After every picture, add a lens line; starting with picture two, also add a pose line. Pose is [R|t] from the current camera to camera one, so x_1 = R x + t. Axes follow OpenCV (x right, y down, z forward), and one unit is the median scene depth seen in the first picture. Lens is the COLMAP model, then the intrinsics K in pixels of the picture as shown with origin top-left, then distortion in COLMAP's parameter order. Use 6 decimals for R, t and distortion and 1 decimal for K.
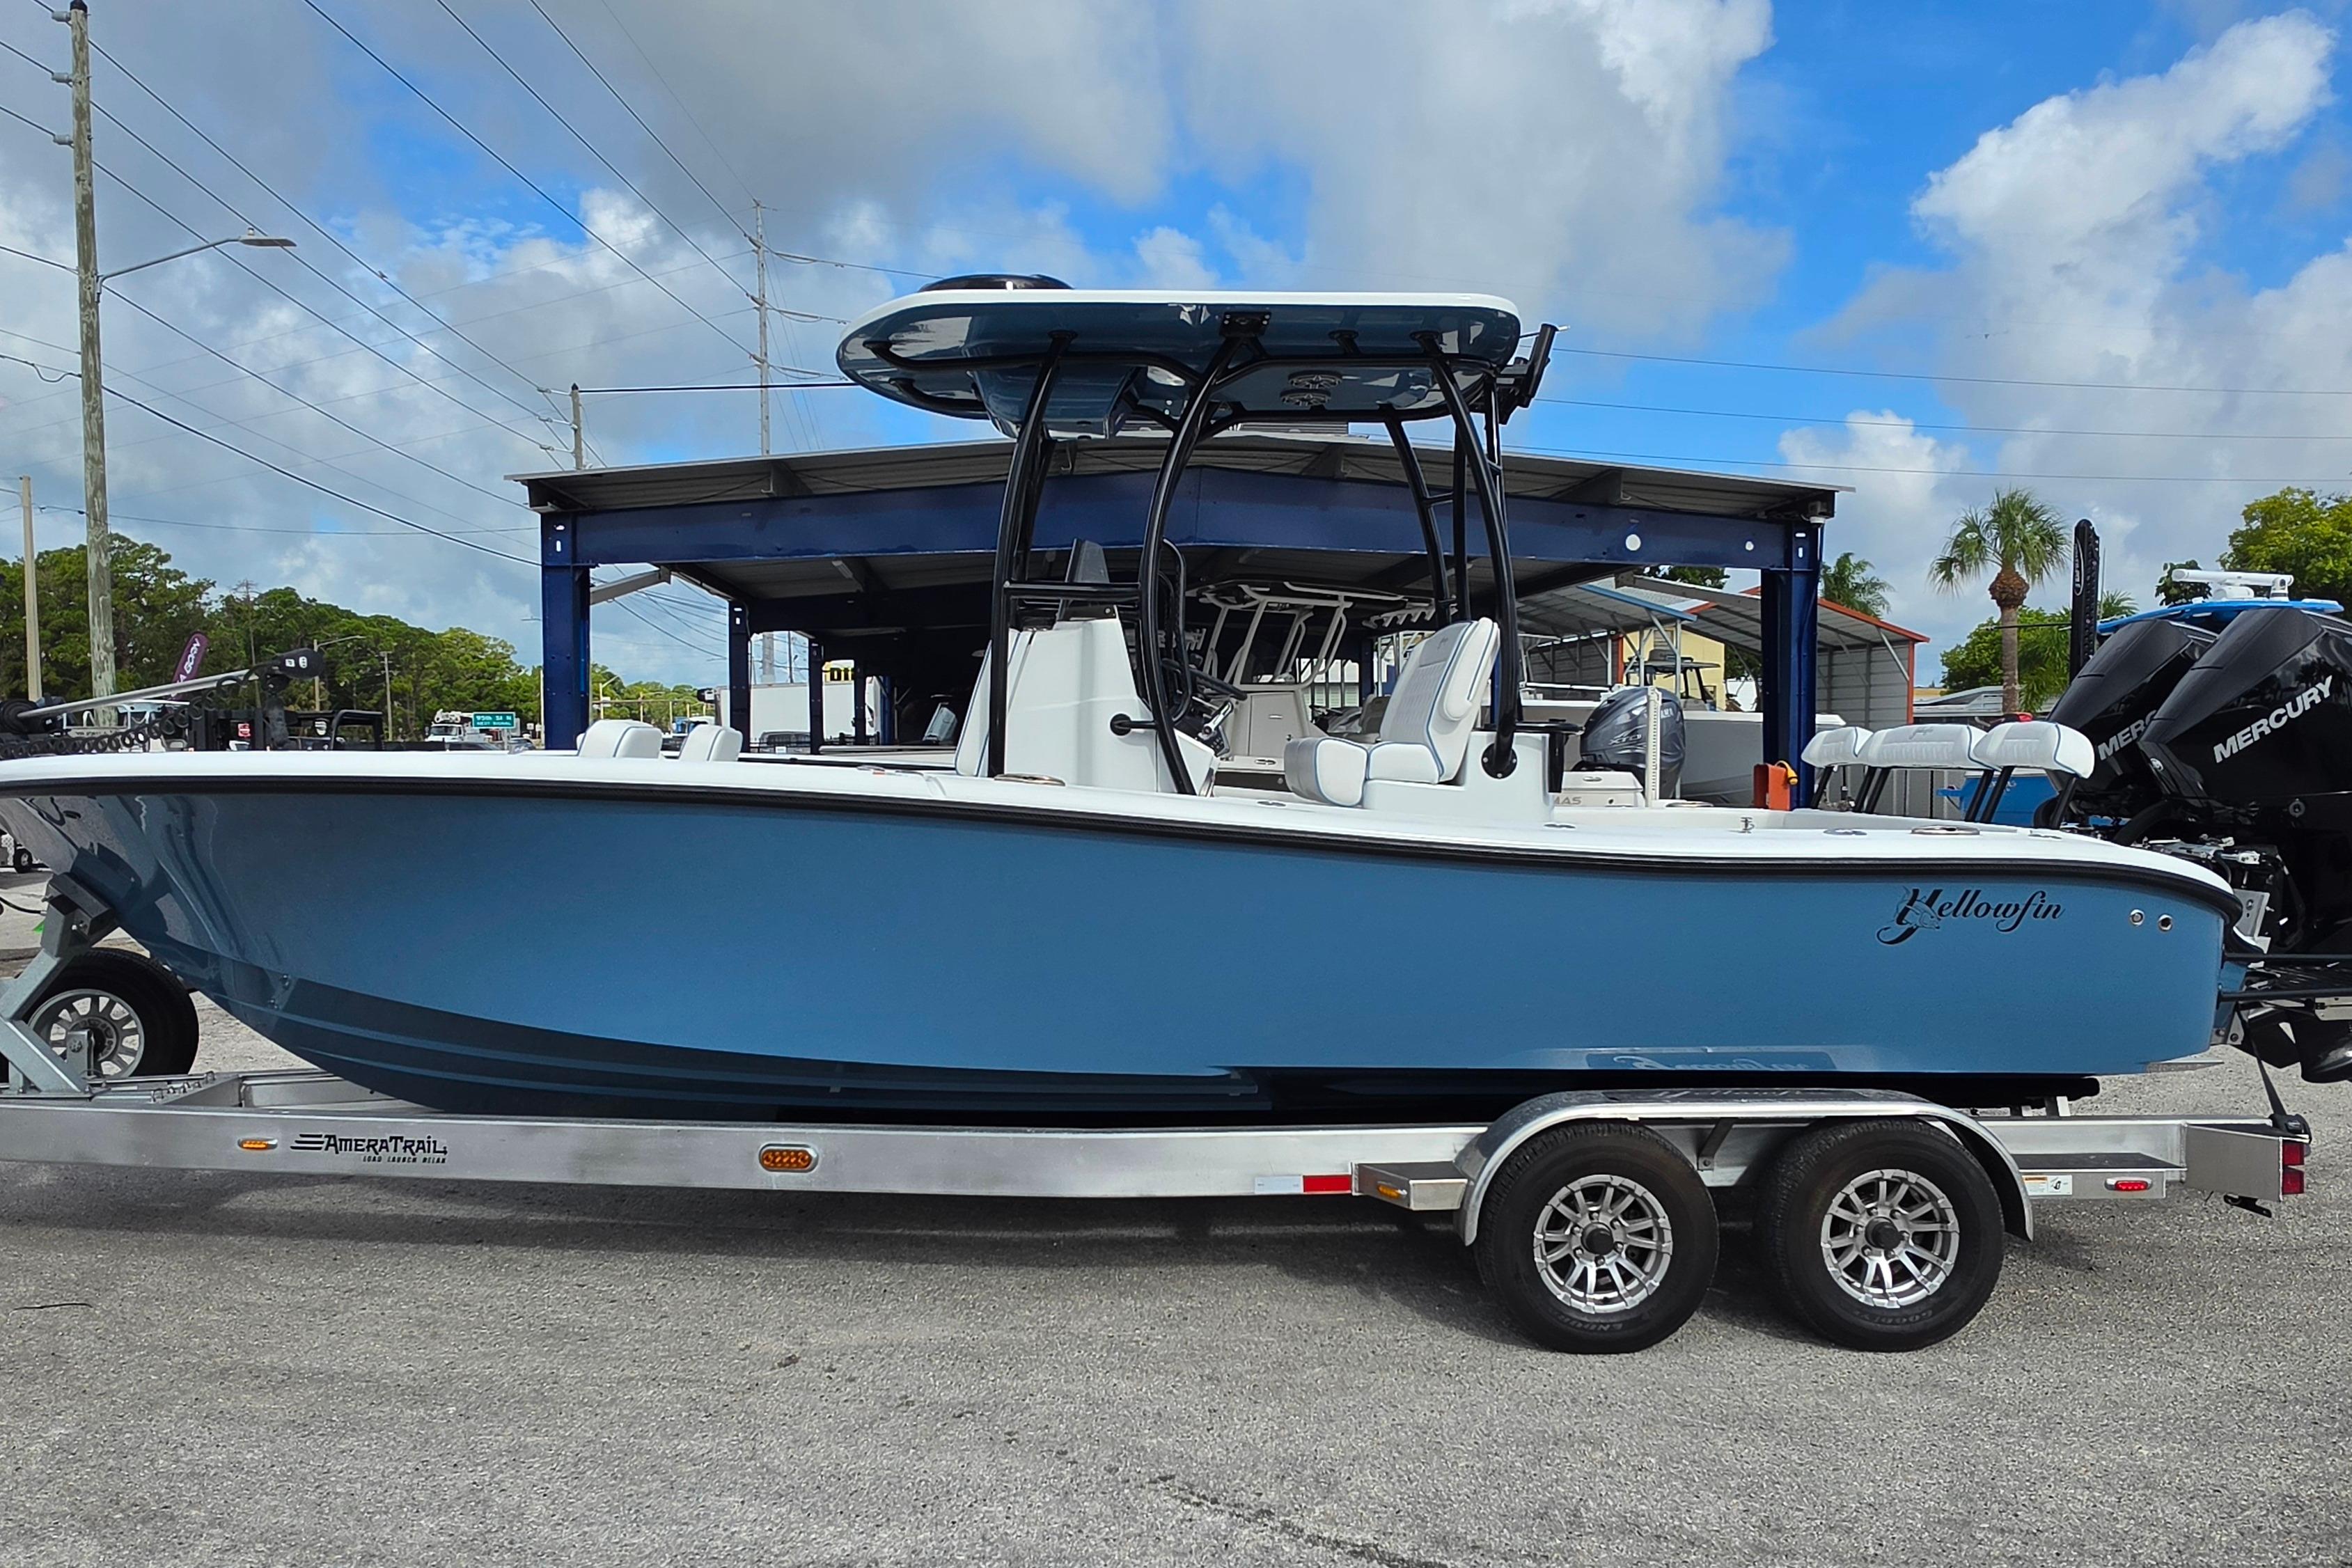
lens RADIAL K [[1563.1, 0, 1185.0], [0, 1563.1, 772.8], [0, 0, 1]] dist [-0.003204, -0.004361]
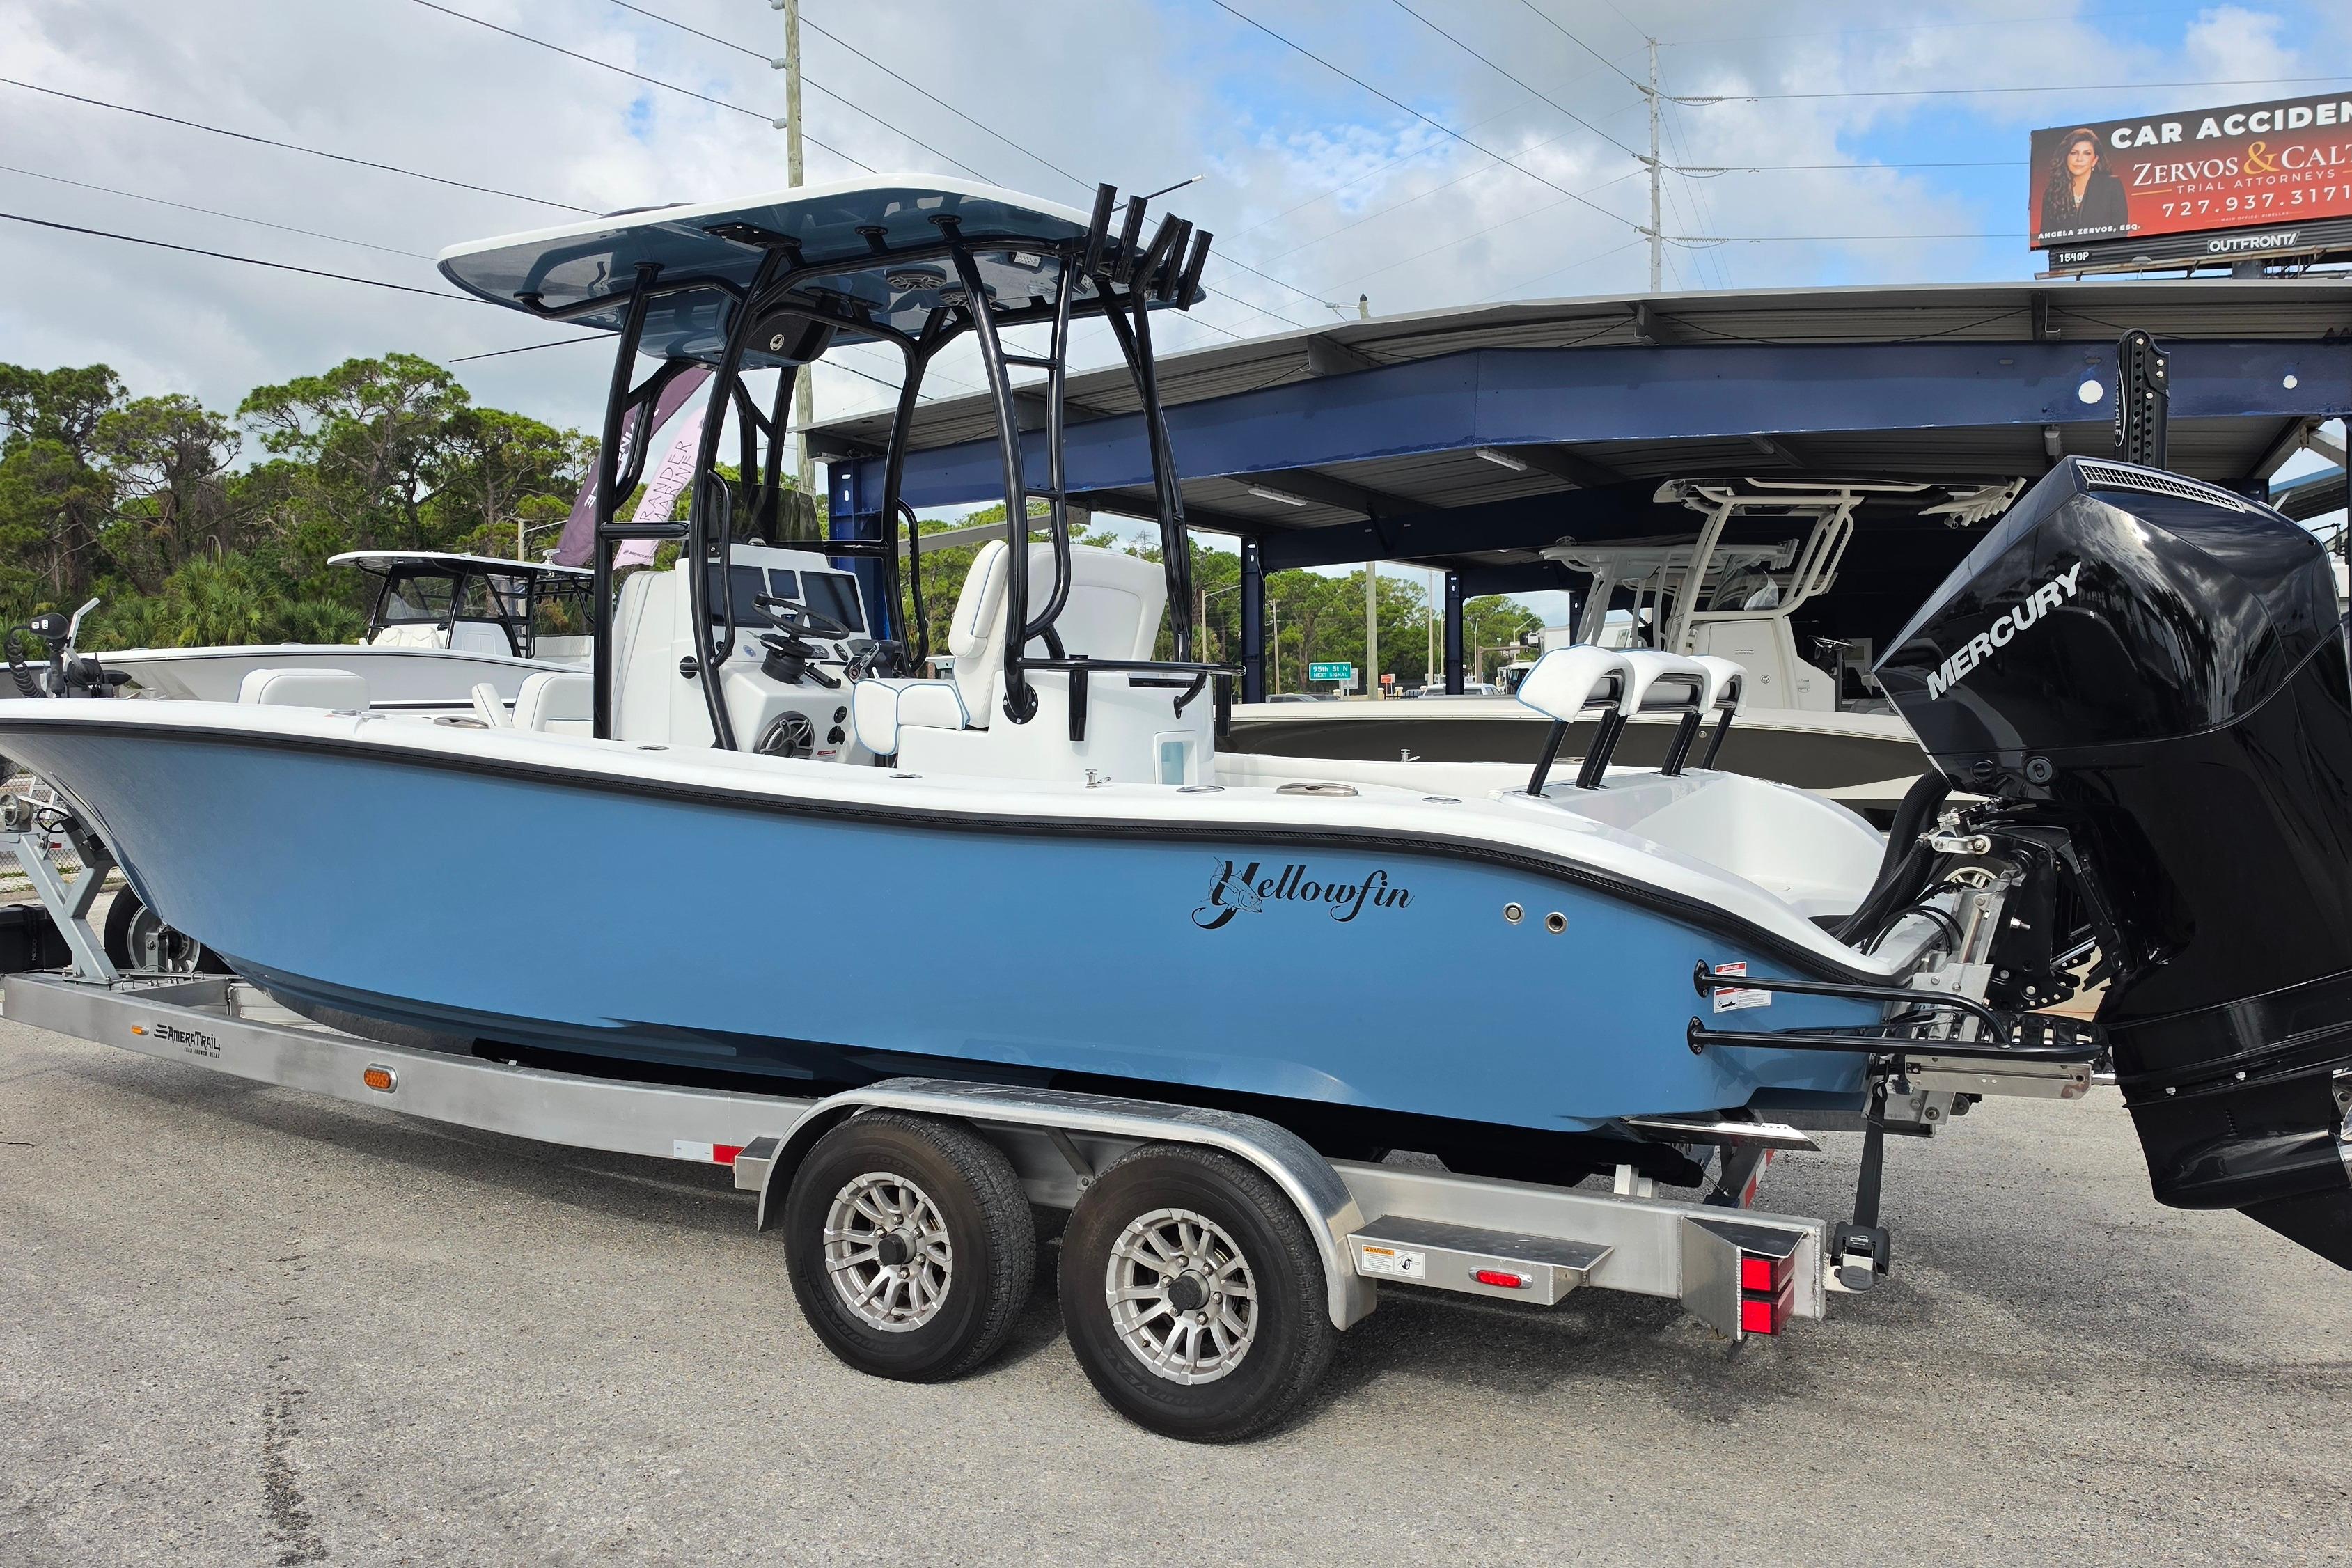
lens RADIAL K [[1879.8, 0, 1185.5], [0, 1879.8, 738.6], [0, 0, 1]] dist [0.074823, -0.109577]
pose [[0.865810, 0.004253, -0.500355, 0.831371], [-0.001883, 0.999984, 0.005242, 0.006660], [0.500369, -0.003597, 0.865805, 0.145135]]
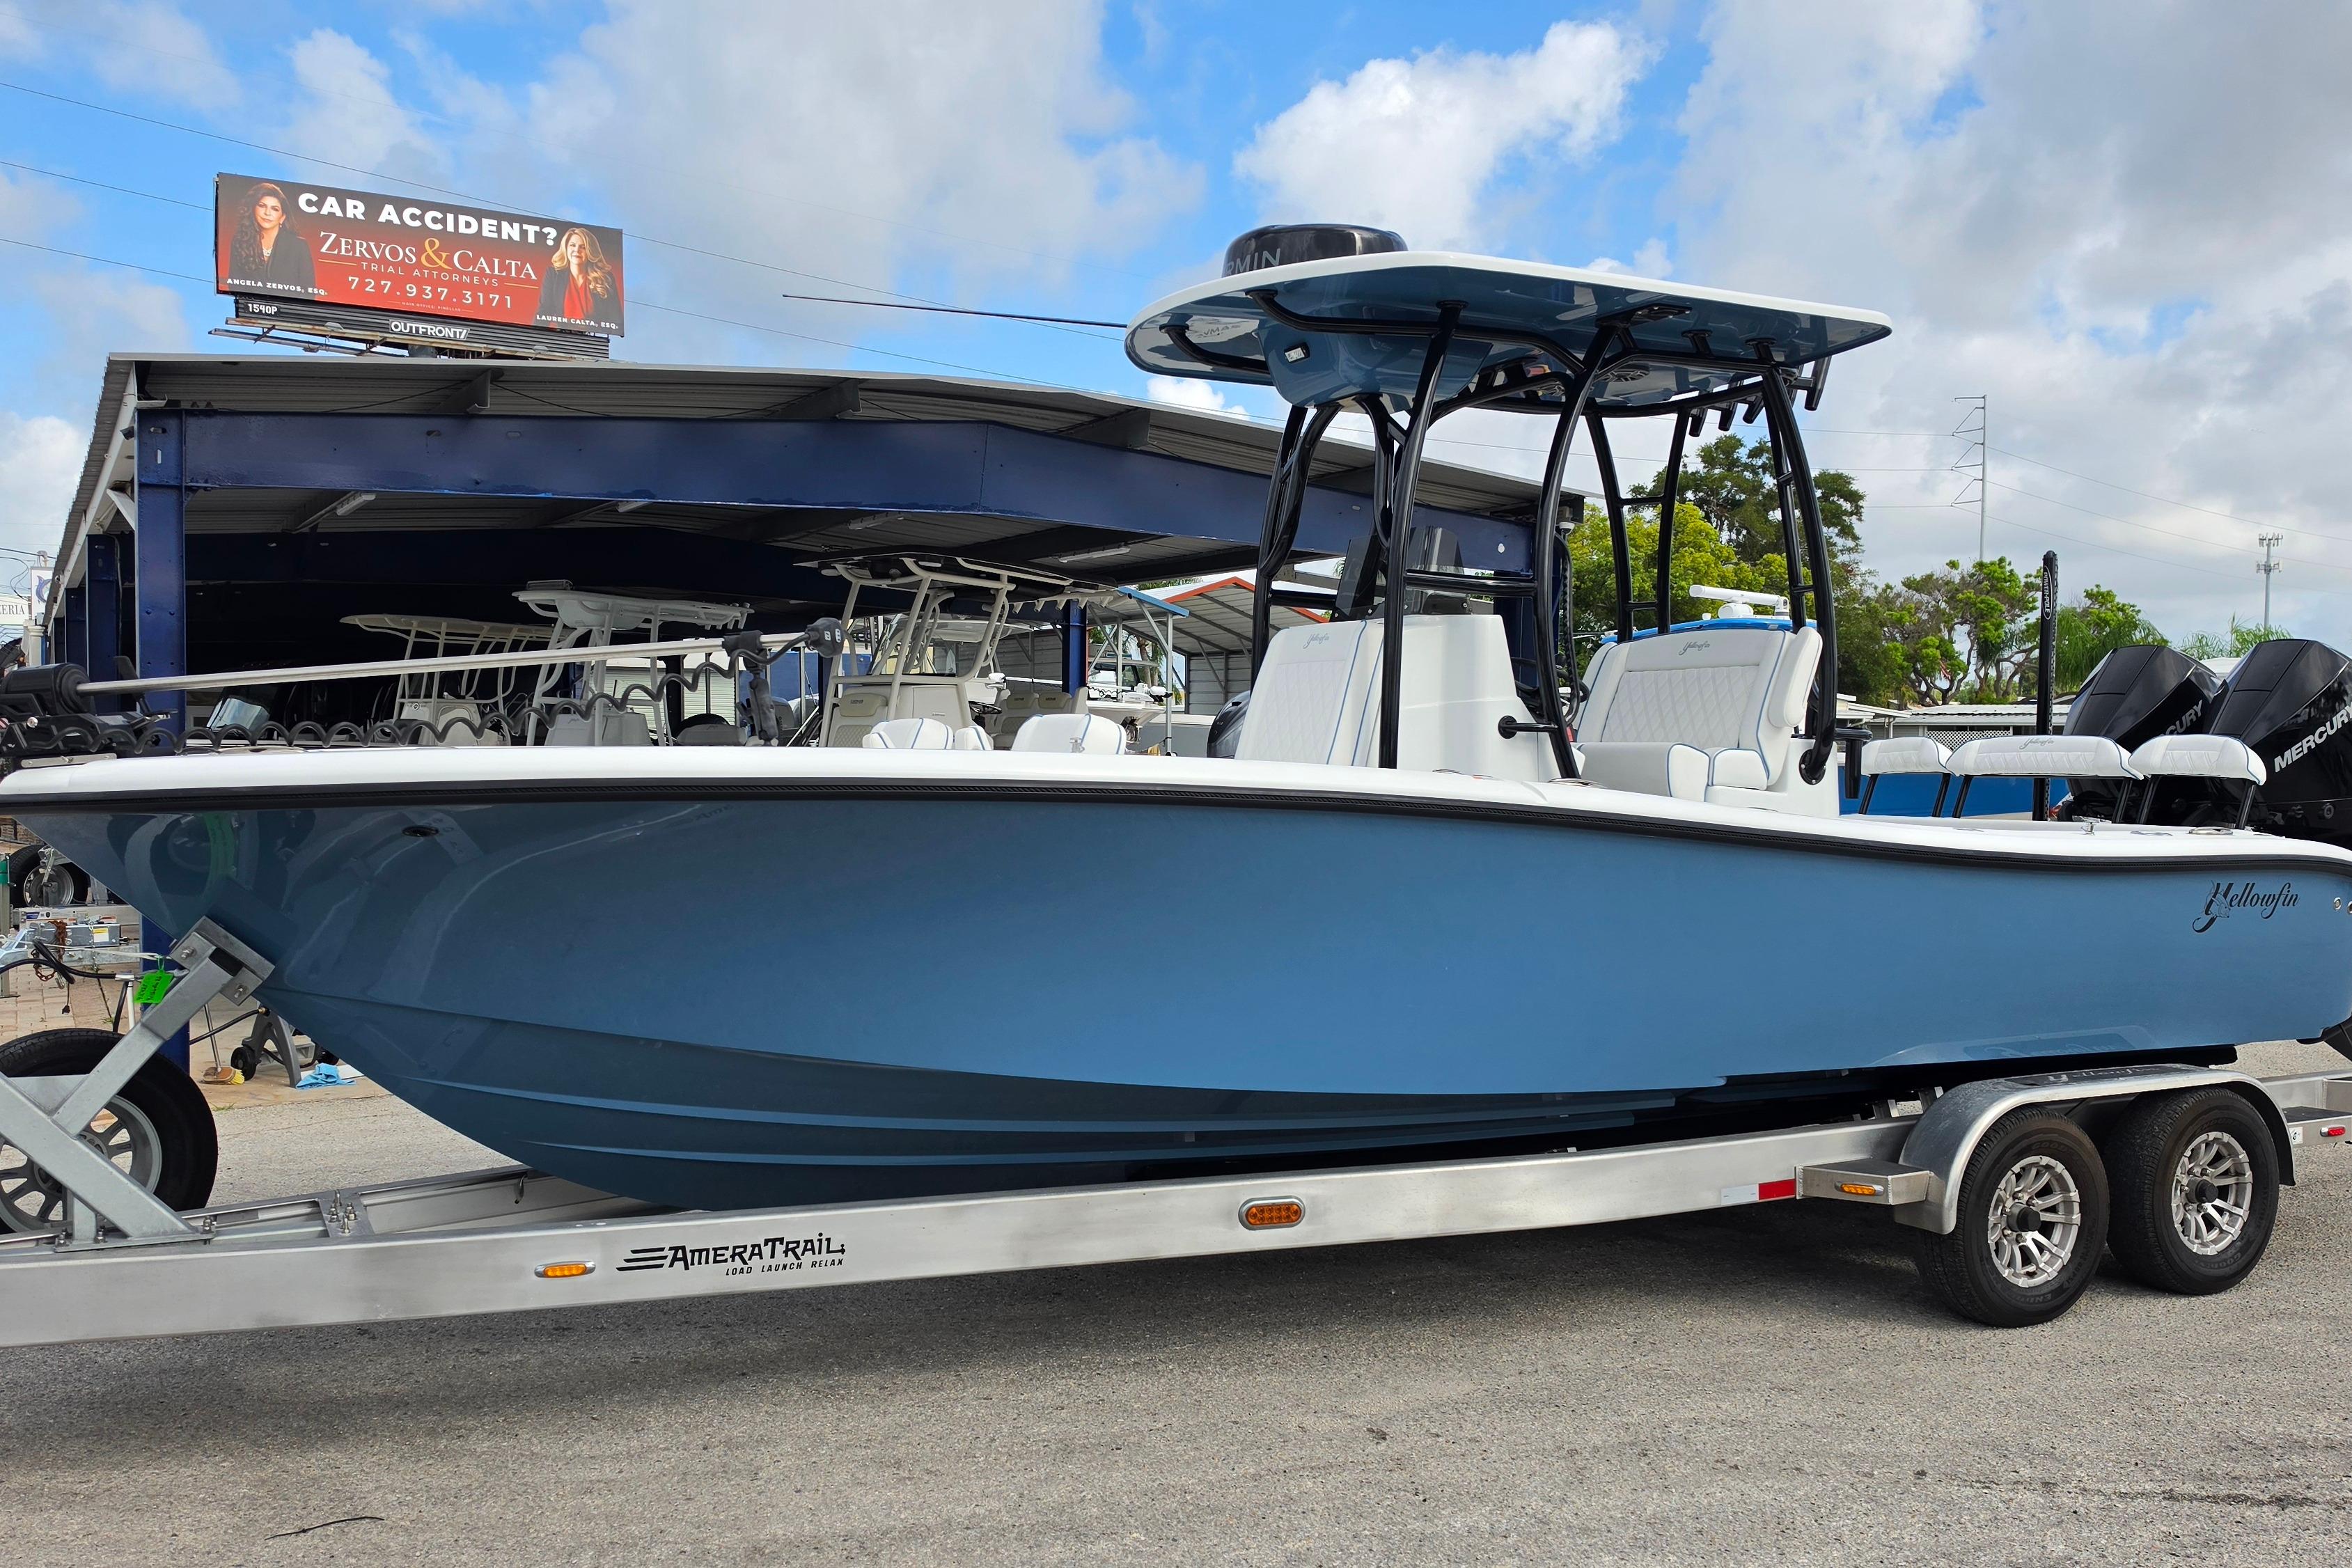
lens RADIAL K [[1844.5, 0, 1176.0], [0, 1844.5, 784.0], [0, 0, 1]] dist [0.120068, -0.192710]
pose [[0.911868, 0.002269, 0.410478, -0.694052], [-0.002990, 0.999995, 0.001114, 0.003238], [-0.410473, -0.002243, 0.911870, 0.062858]]
